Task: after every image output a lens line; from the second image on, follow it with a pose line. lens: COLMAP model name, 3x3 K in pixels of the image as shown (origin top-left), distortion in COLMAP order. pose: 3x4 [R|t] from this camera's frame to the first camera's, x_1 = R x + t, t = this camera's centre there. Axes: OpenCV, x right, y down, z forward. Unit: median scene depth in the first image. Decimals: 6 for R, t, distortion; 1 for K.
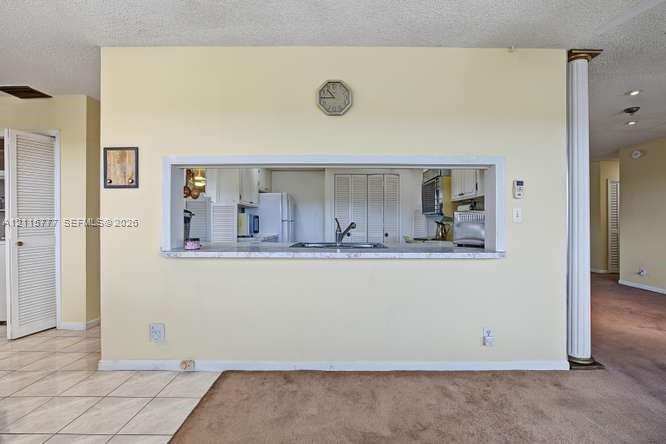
lens RADIAL K [[259.0, 0, 333.0], [0, 259.0, 222.0], [0, 0, 1]] dist [-0.007311, 0.000380]
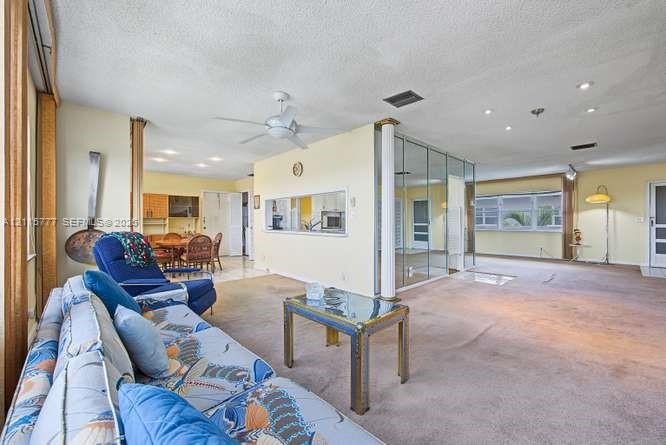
lens RADIAL K [[270.6, 0, 333.0], [0, 270.6, 222.5], [0, 0, 1]] dist [0.000263, 0.000385]
pose [[0.687717, 0.000205, -0.725979, 2.092725], [0.001125, 0.999998, 0.001347, 0.022232], [0.725978, -0.001743, 0.687716, -0.541649]]
